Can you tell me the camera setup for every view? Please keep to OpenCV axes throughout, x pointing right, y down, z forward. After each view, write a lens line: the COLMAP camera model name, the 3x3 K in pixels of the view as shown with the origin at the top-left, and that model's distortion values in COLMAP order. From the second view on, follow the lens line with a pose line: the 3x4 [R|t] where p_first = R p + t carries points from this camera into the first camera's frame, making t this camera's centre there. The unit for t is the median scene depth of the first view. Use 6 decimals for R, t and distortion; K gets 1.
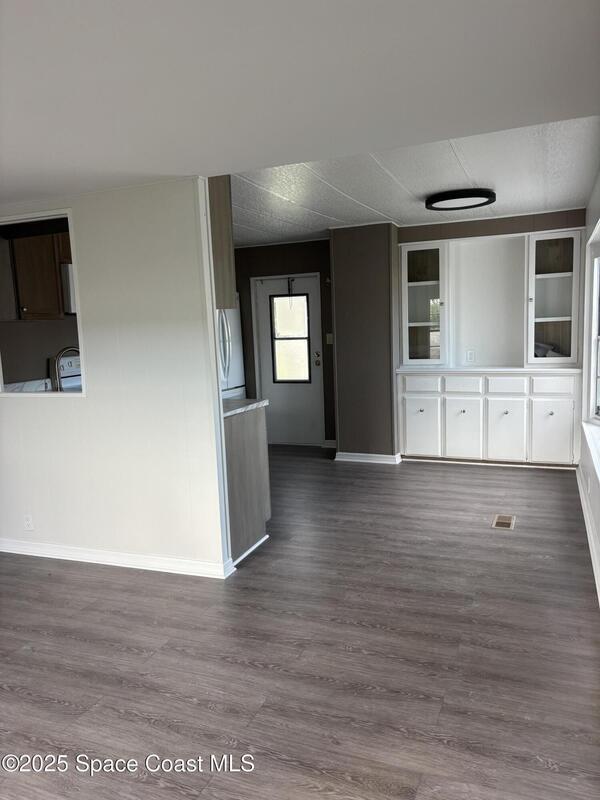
lens RADIAL K [[602.1, 0, 299.5], [0, 602.1, 402.7], [0, 0, 1]] dist [0.049190, -0.067231]
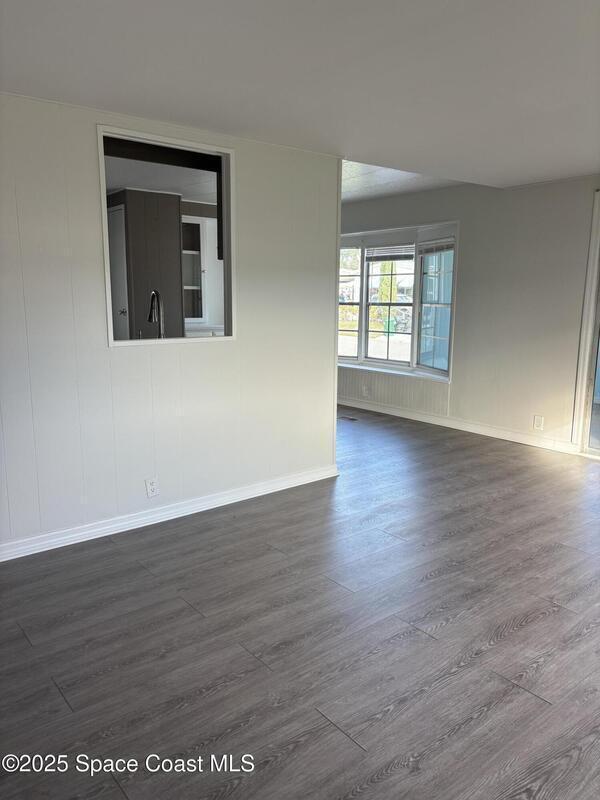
lens RADIAL K [[602.1, 0, 299.5], [0, 602.1, 402.7], [0, 0, 1]] dist [0.049190, -0.067231]
pose [[0.485648, -0.109474, 0.867273, -0.744898], [0.085938, 0.993300, 0.077259, 0.018857], [-0.869920, 0.037011, 0.491802, 0.257932]]
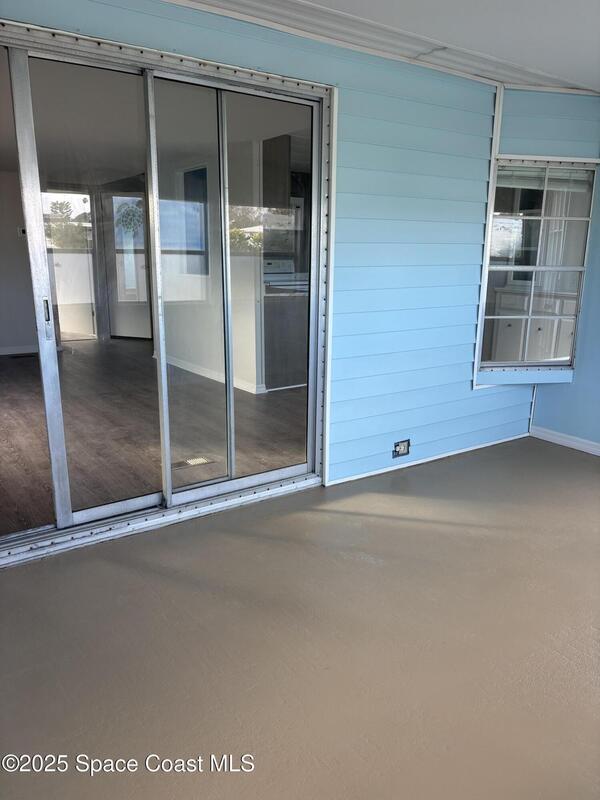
lens RADIAL K [[602.1, 0, 299.5], [0, 602.1, 402.7], [0, 0, 1]] dist [0.049190, -0.067231]
pose [[0.842582, 0.187220, -0.504979, 0.488619], [-0.119270, 0.979217, 0.164036, 0.016606], [0.525195, -0.077985, 0.847401, -0.203666]]
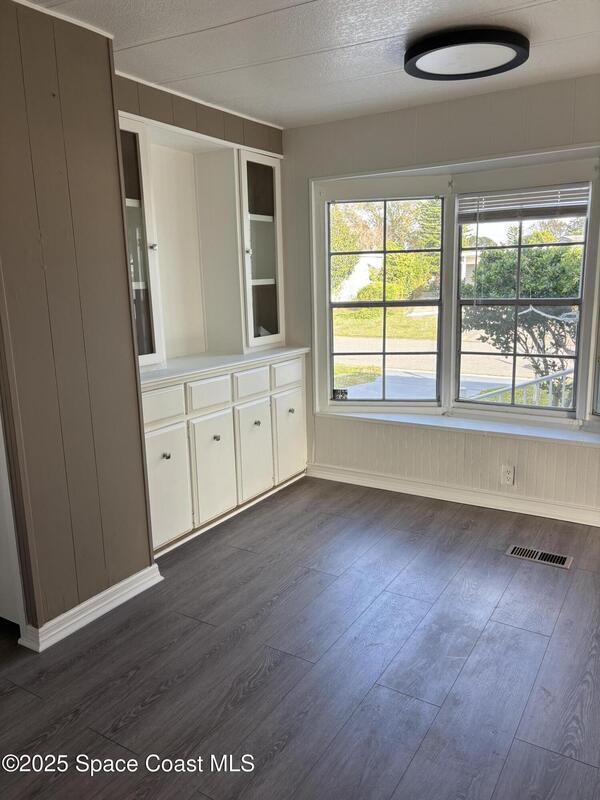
lens RADIAL K [[602.1, 0, 299.5], [0, 602.1, 402.7], [0, 0, 1]] dist [0.049190, -0.067231]
pose [[0.167435, -0.167376, 0.971571, -0.269411], [0.146444, 0.978773, 0.143379, -0.090112], [-0.974946, 0.118274, 0.188392, 0.803713]]
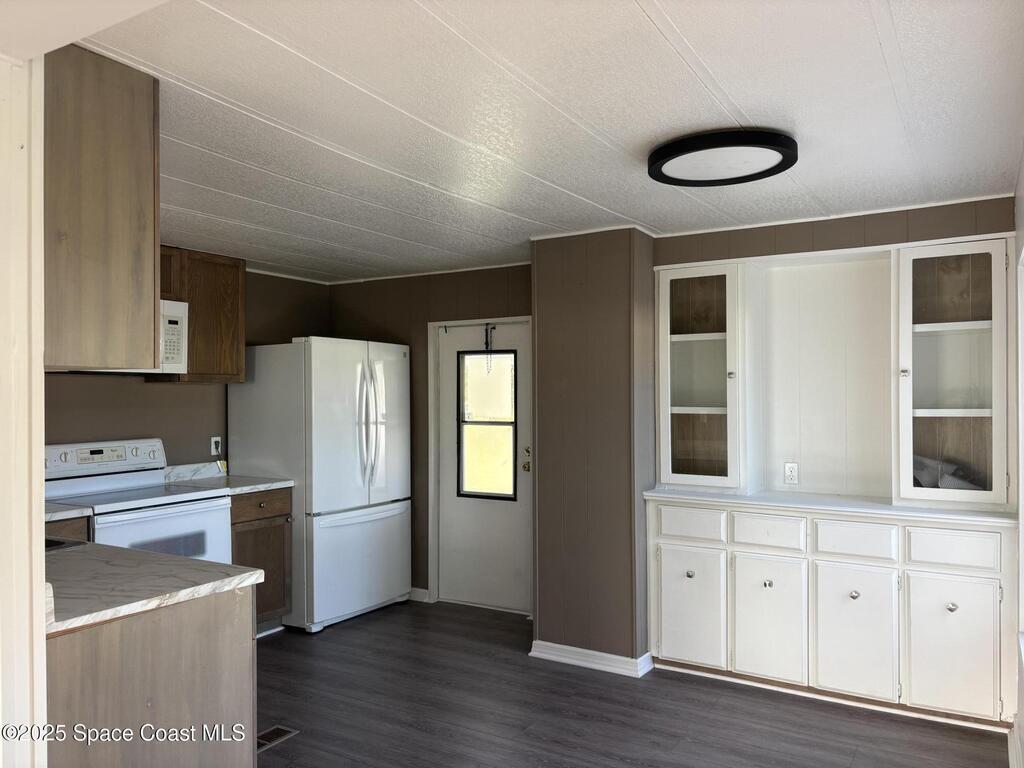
lens RADIAL K [[770.6, 0, 508.2], [0, 770.6, 389.7], [0, 0, 1]] dist [0.049190, -0.067231]
pose [[0.987544, 0.035035, -0.153390, 0.148510], [-0.055104, 0.990163, -0.128610, -0.051774], [0.147375, 0.135460, 0.979761, 0.303246]]
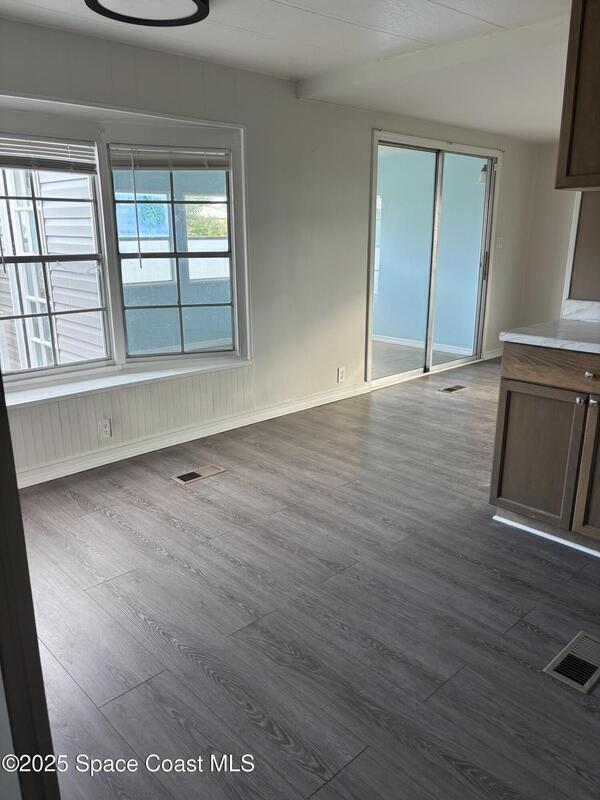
lens RADIAL K [[602.1, 0, 299.5], [0, 602.1, 402.7], [0, 0, 1]] dist [0.049190, -0.067231]
pose [[-0.910927, -0.070865, 0.406436, -0.088159], [0.093649, 0.923906, 0.370982, -0.137346], [-0.401799, 0.376000, -0.834974, 1.149515]]
